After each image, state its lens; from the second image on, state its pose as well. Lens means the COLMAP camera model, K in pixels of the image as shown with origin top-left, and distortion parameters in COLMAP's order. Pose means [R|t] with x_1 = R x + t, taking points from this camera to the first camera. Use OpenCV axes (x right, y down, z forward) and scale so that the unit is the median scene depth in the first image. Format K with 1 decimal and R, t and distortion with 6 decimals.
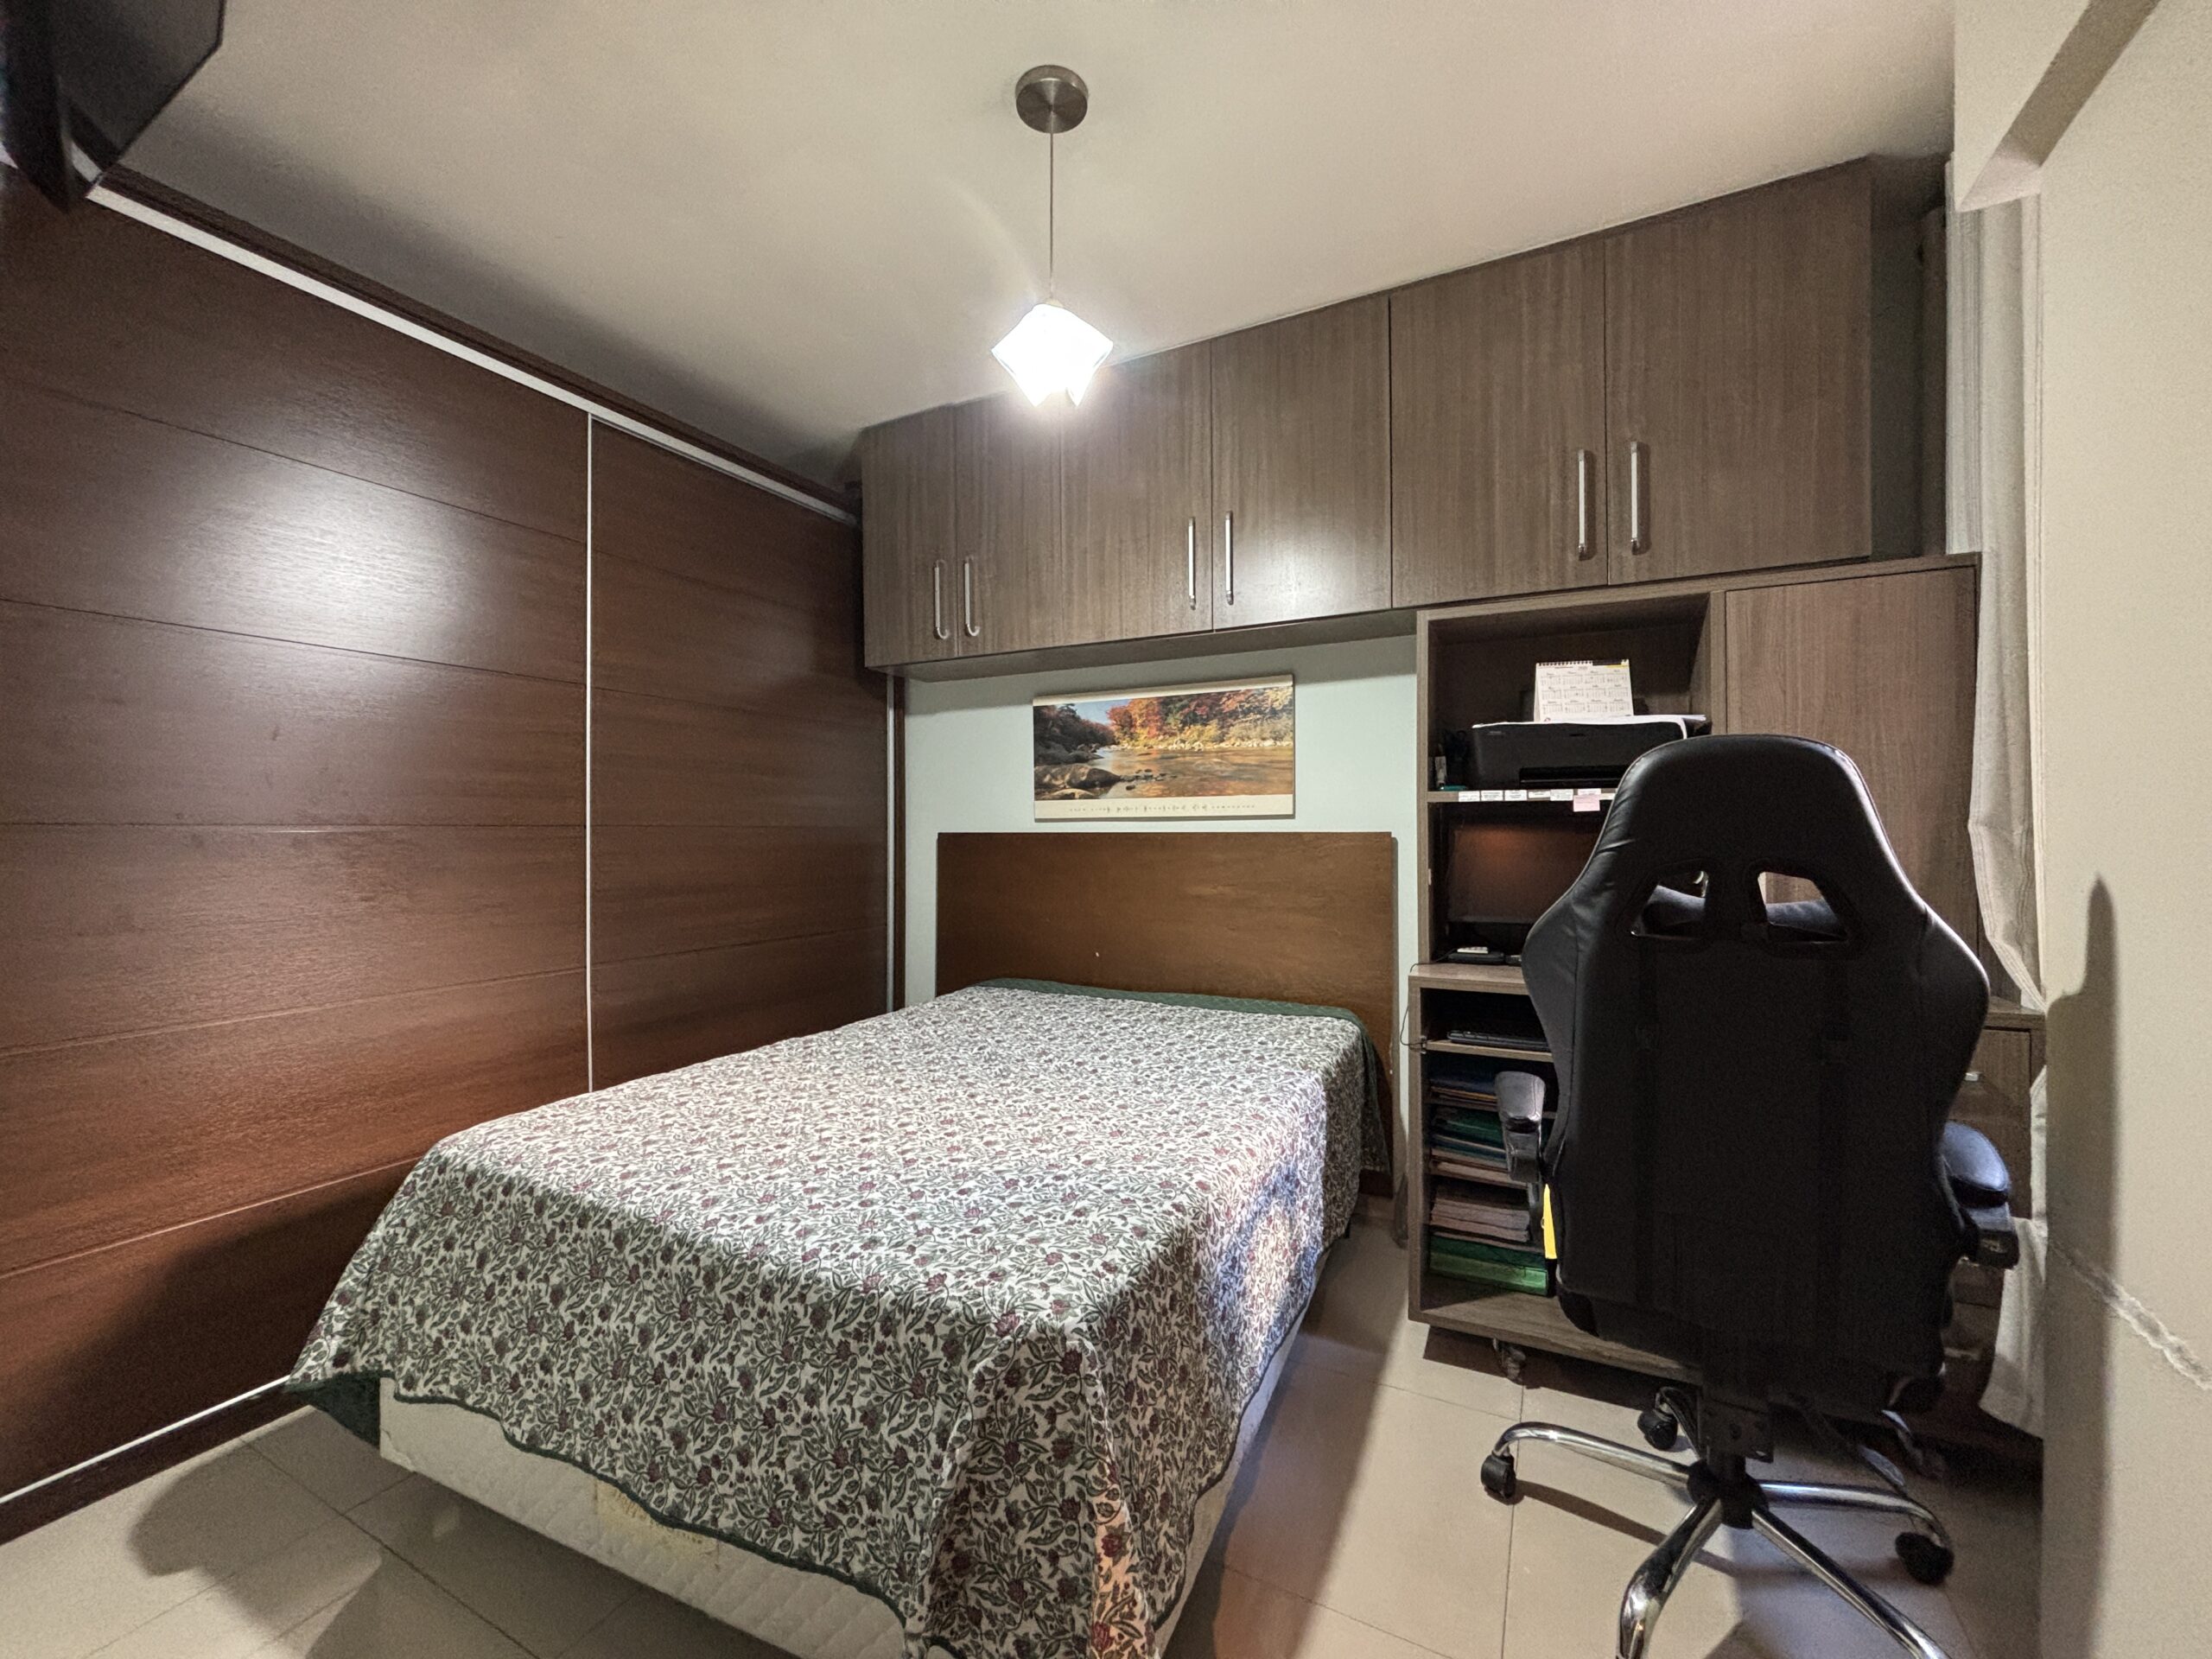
lens RADIAL K [[888.2, 0, 1115.4], [0, 888.2, 834.6], [0, 0, 1]] dist [-0.000676, -0.000456]
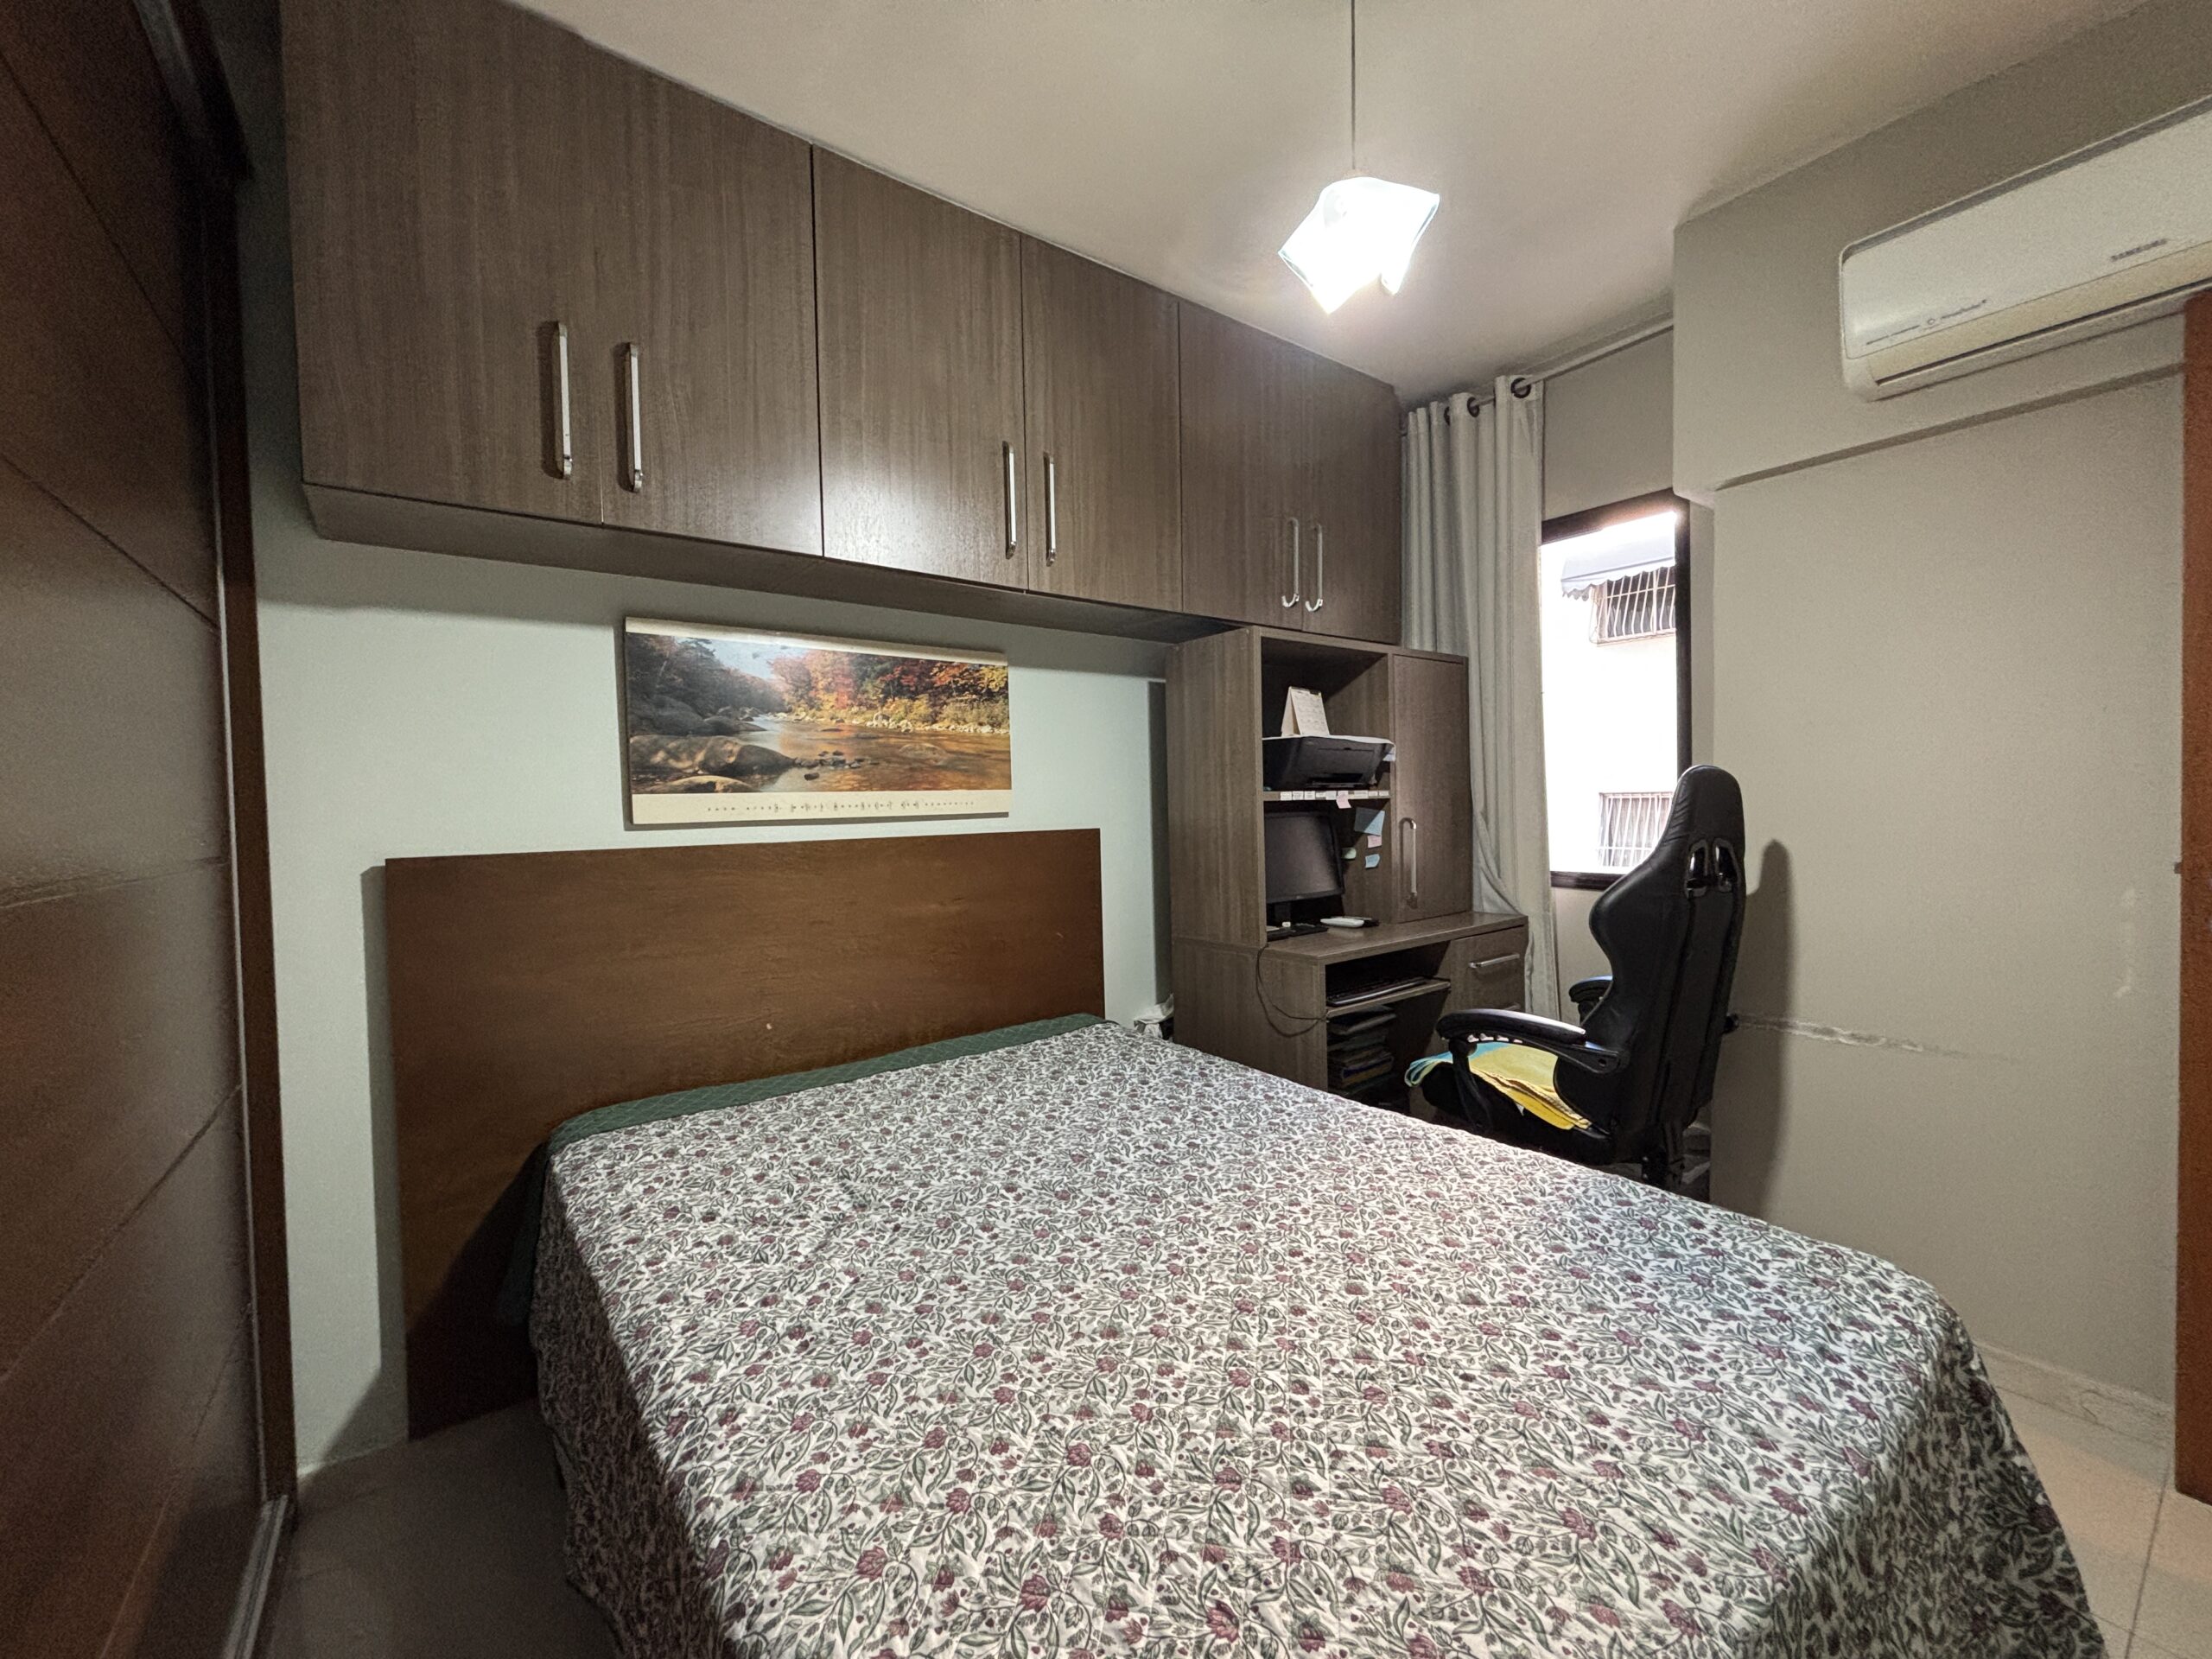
lens RADIAL K [[888.2, 0, 1116.0], [0, 888.2, 815.8], [0, 0, 1]] dist [-0.000676, -0.000456]
pose [[0.438967, -0.016873, 0.898345, -0.521791], [0.024141, 0.999684, 0.006980, -0.021664], [-0.898179, 0.018623, 0.439236, 0.493542]]
